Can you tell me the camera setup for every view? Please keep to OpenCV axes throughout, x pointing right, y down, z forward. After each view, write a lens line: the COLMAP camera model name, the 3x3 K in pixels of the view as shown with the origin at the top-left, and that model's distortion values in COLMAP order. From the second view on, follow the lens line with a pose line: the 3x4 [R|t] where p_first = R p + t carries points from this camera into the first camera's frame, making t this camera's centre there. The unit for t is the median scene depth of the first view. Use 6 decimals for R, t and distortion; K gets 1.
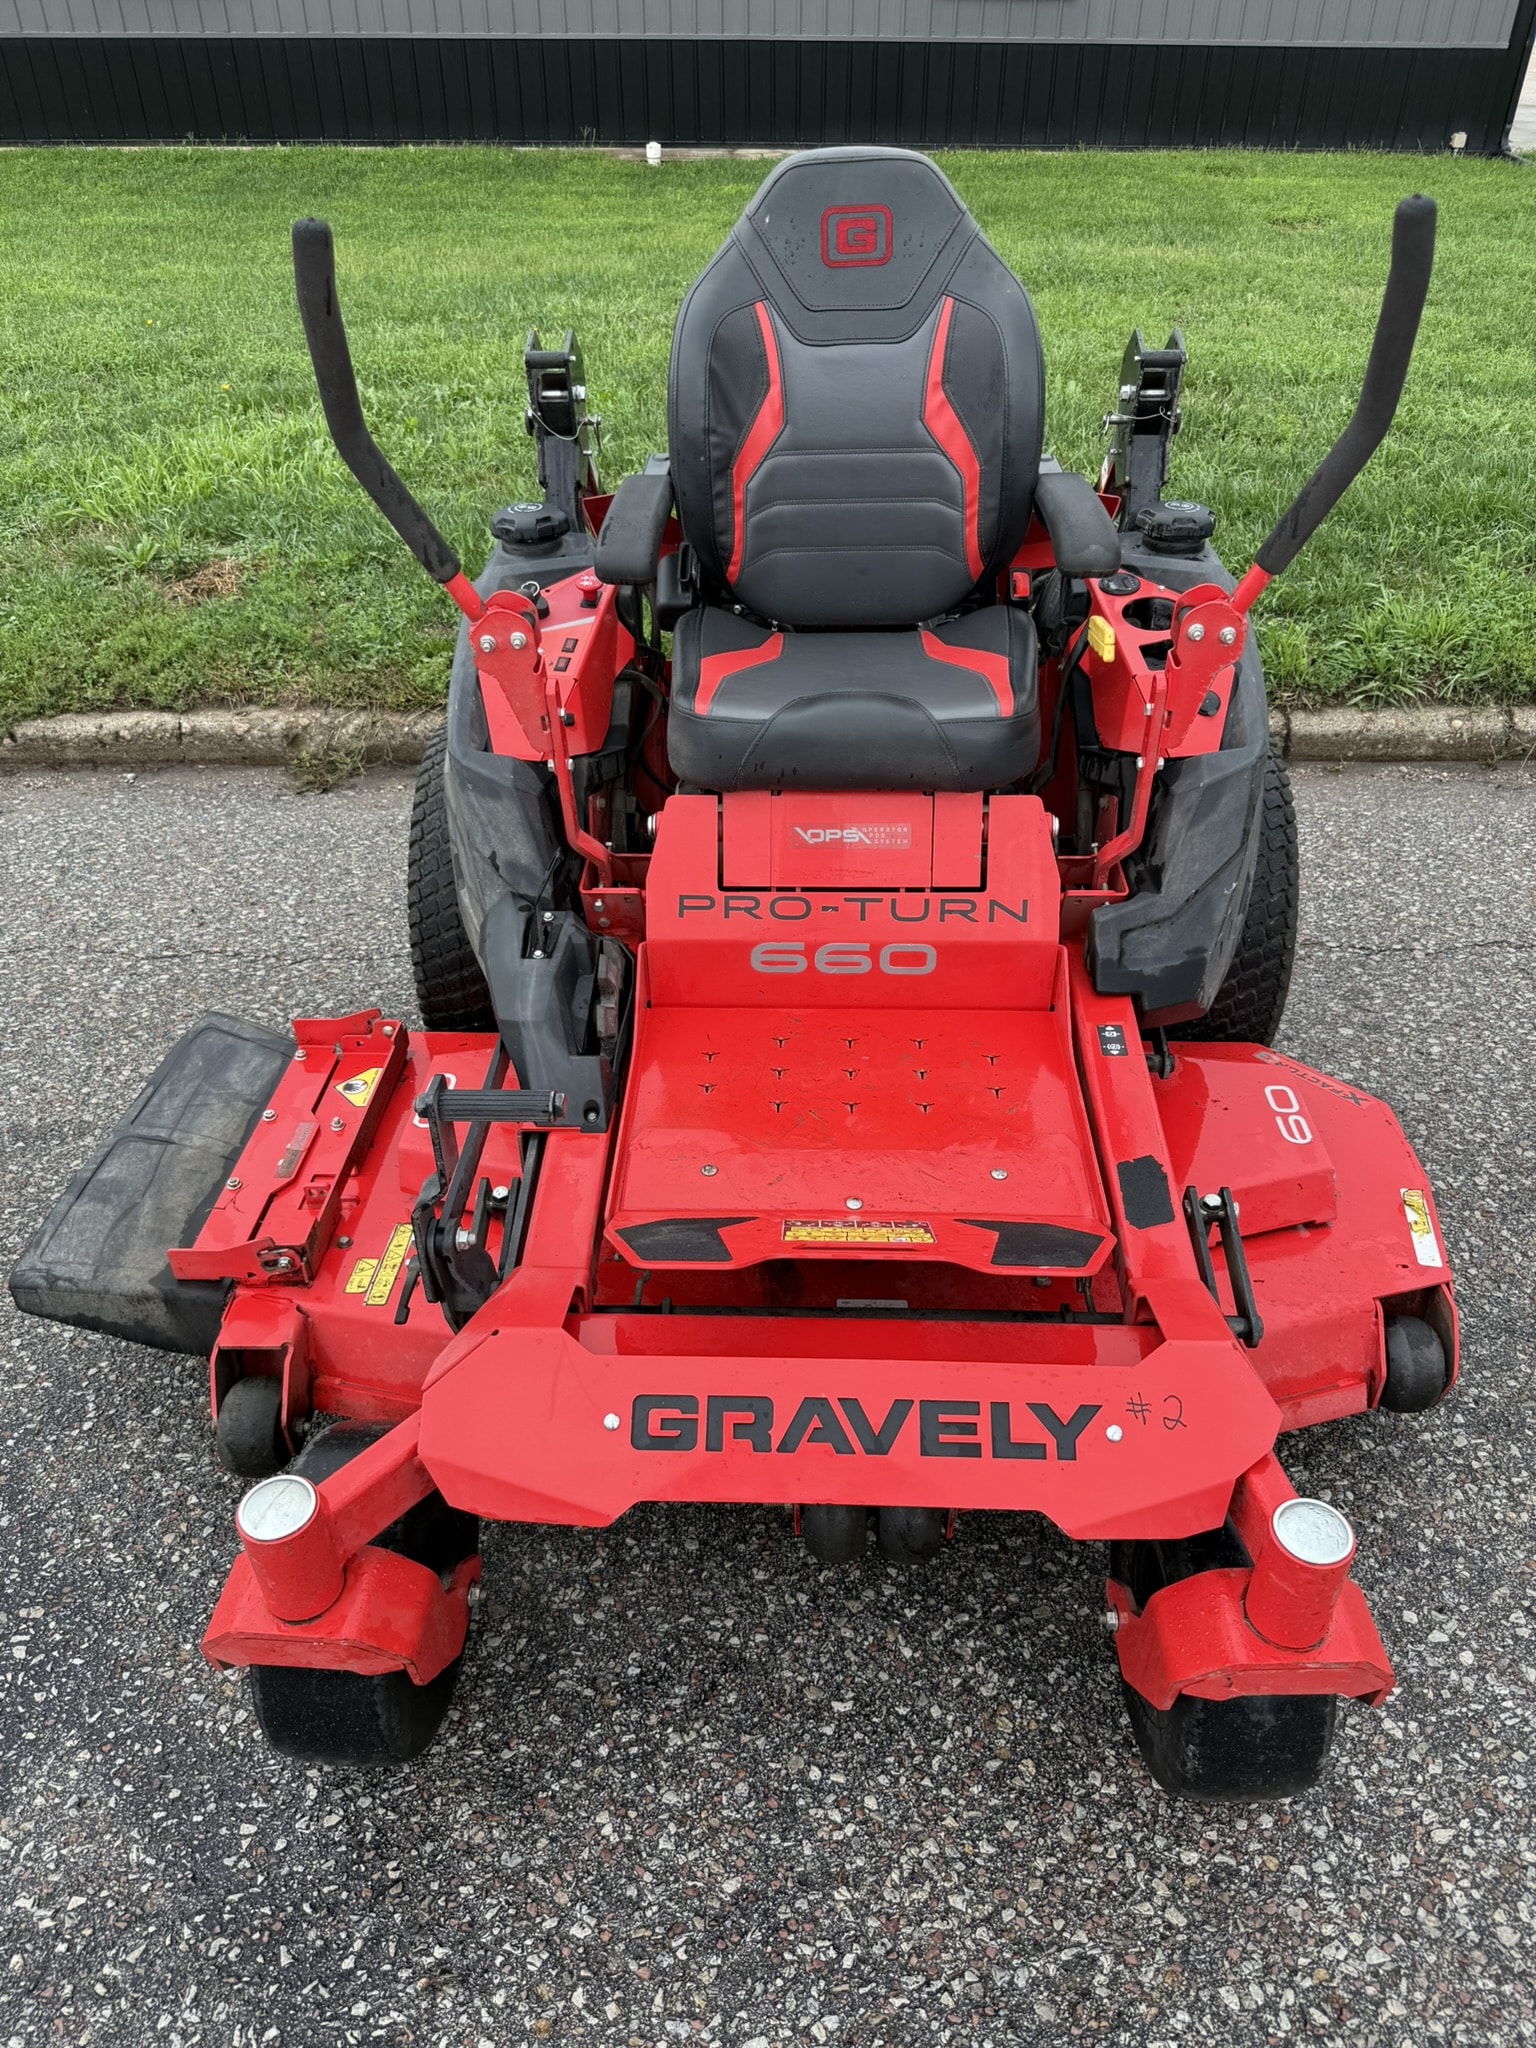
lens RADIAL K [[1467.9, 0, 767.4], [0, 1467.9, 1020.7], [0, 0, 1]] dist [-0.011280, 0.001158]
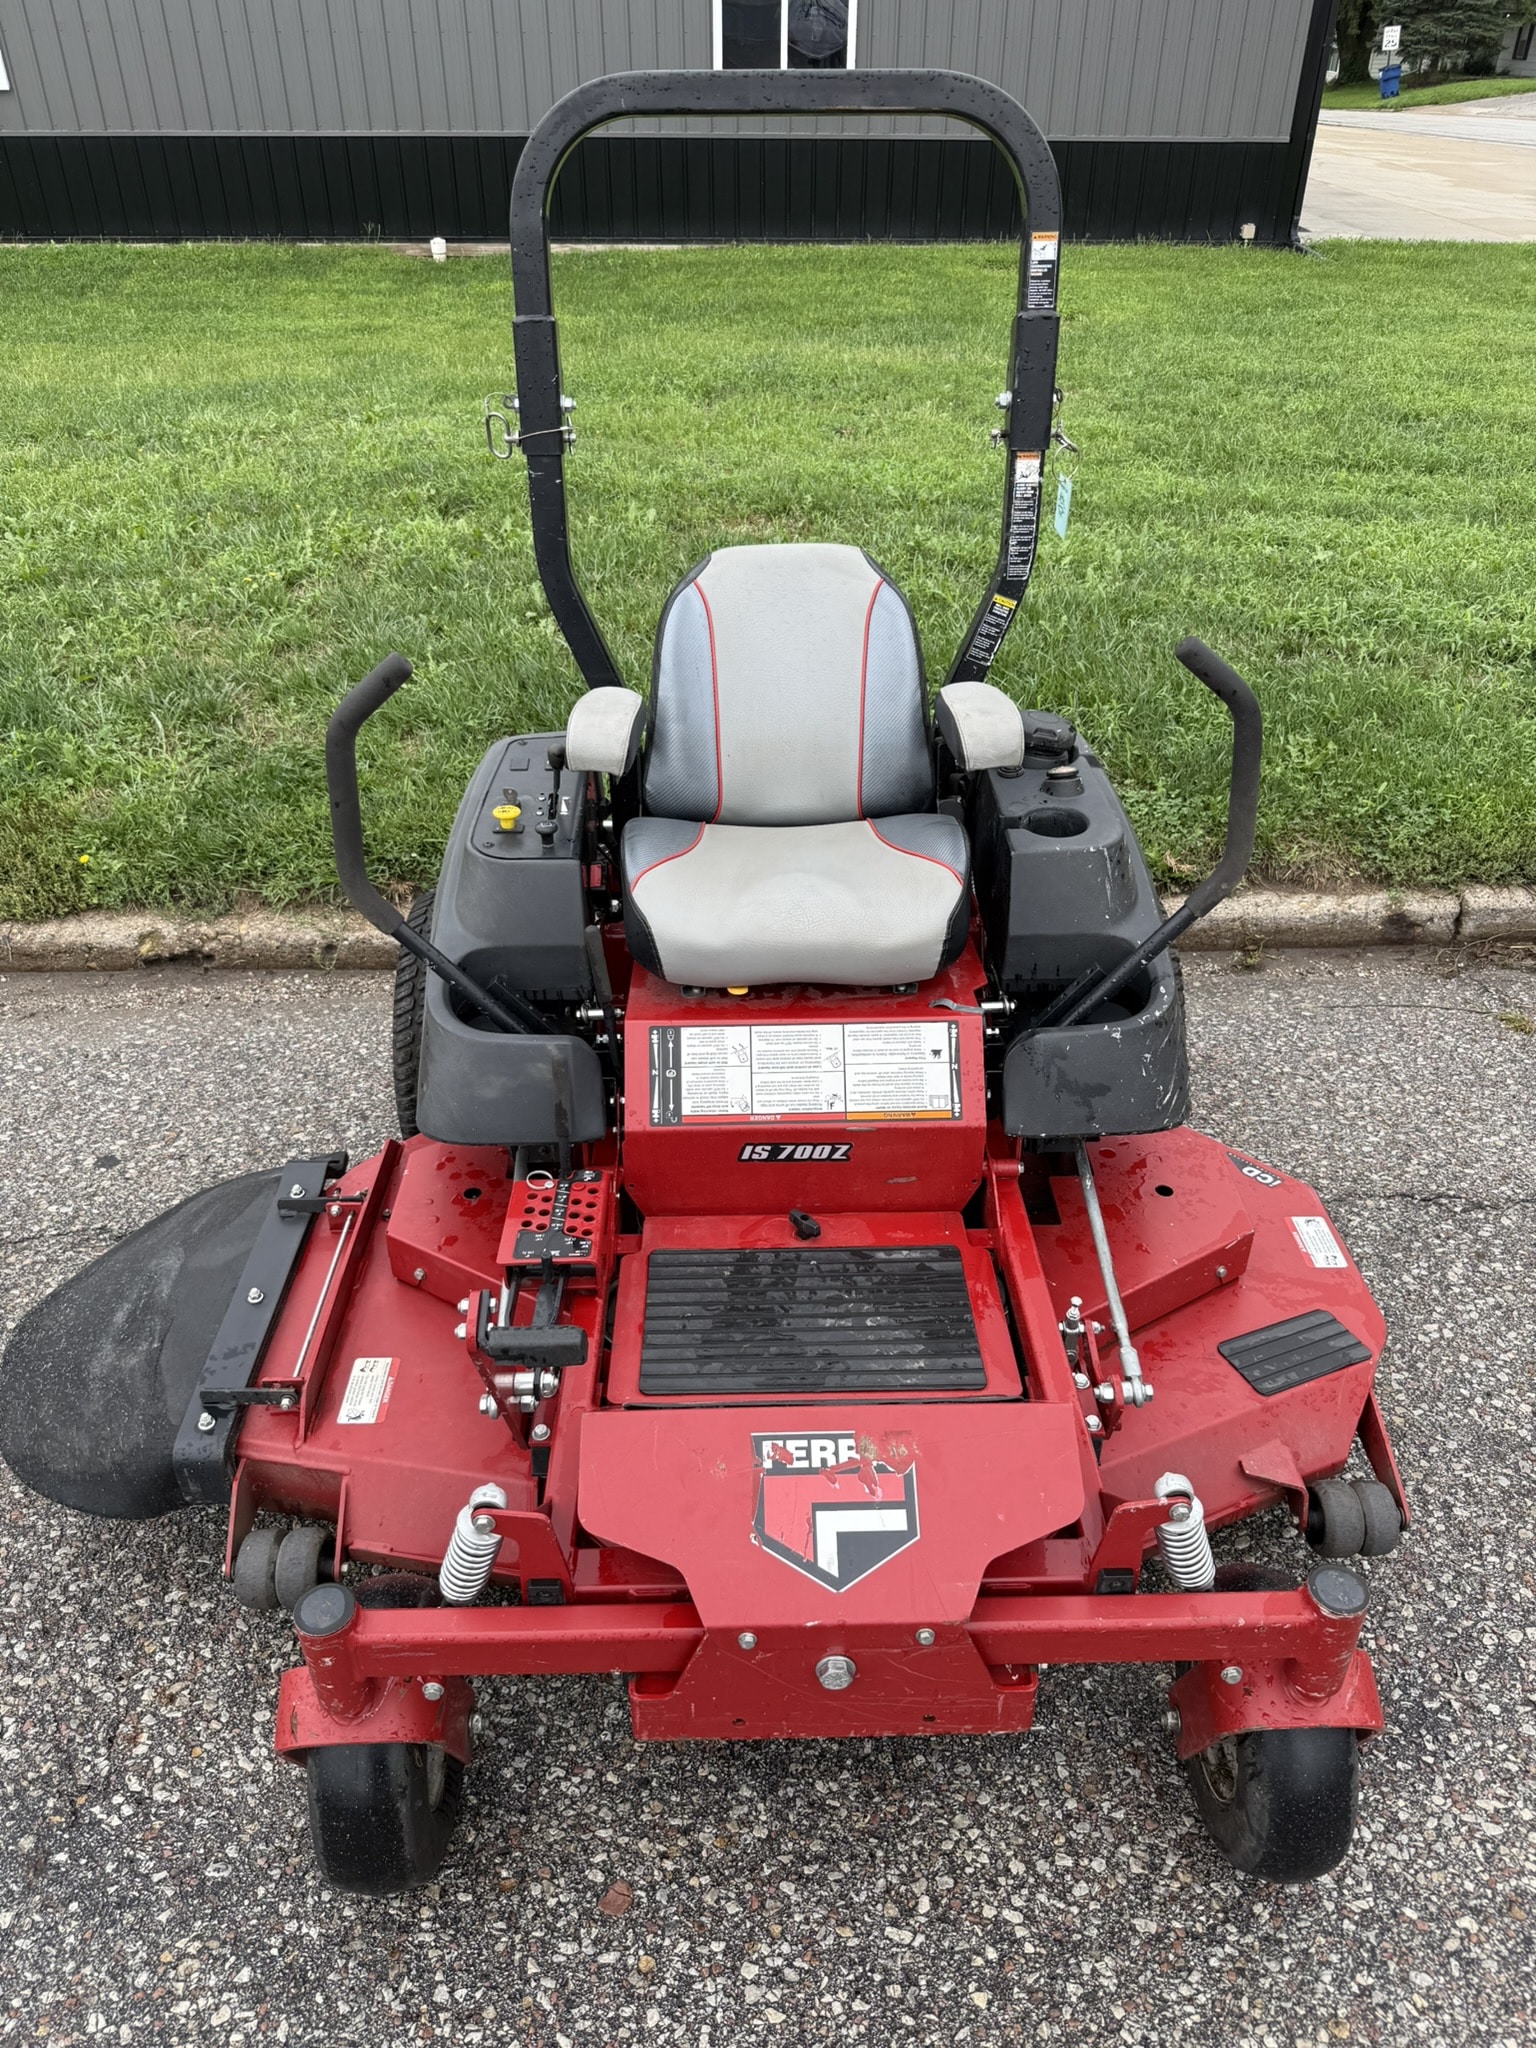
lens RADIAL K [[1467.9, 0, 752.8], [0, 1467.9, 1022.3], [0, 0, 1]] dist [-0.011280, 0.001158]
pose [[0.999655, -0.015087, 0.021479, 0.105719], [0.015931, 0.999085, -0.039698, -0.028407], [-0.020860, 0.040027, 0.998981, 0.029227]]
